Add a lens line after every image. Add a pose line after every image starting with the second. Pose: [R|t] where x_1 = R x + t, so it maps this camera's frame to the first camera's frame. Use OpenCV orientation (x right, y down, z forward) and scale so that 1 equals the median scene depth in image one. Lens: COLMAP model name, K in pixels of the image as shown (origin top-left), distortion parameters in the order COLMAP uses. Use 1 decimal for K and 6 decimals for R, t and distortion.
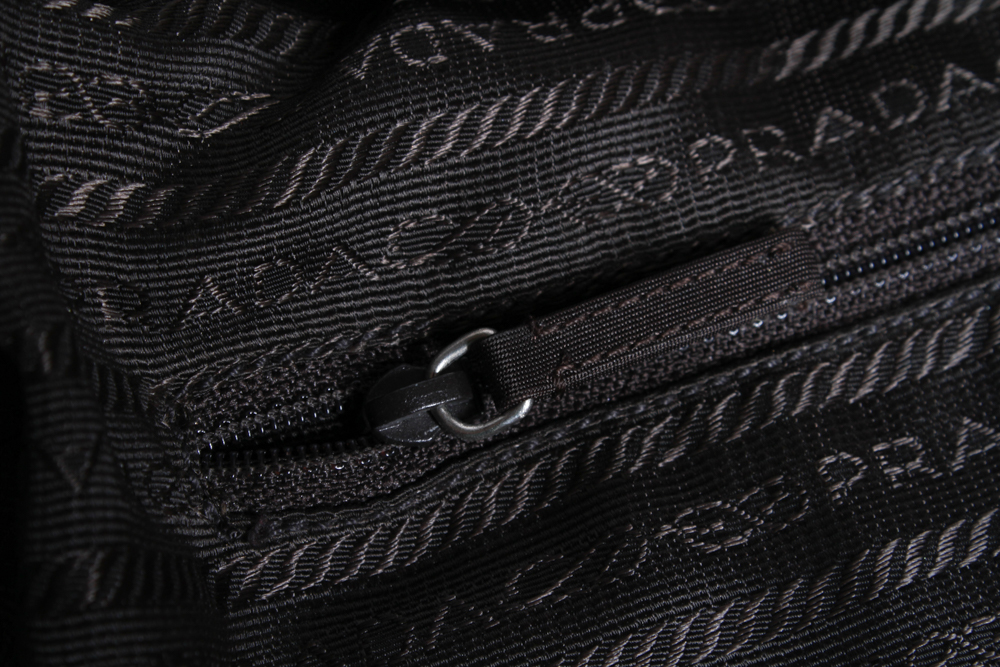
lens RADIAL K [[2360.3, 0, 500.0], [0, 2360.3, 333.5], [0, 0, 1]] dist [0.083760, 0.029970]
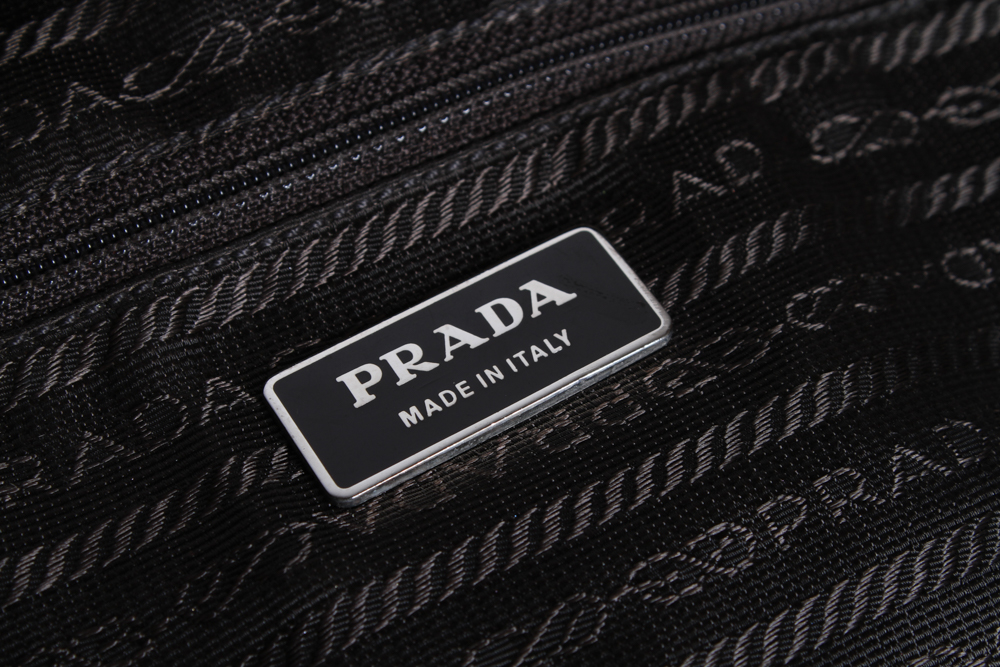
lens RADIAL K [[2360.3, 0, 500.0], [0, 2360.3, 333.5], [0, 0, 1]] dist [0.083760, 0.029970]
pose [[0.985530, -0.064810, 0.156621, 0.214948], [0.066687, 0.997751, -0.006754, 0.012344], [-0.155831, 0.017100, 0.987636, -0.021323]]
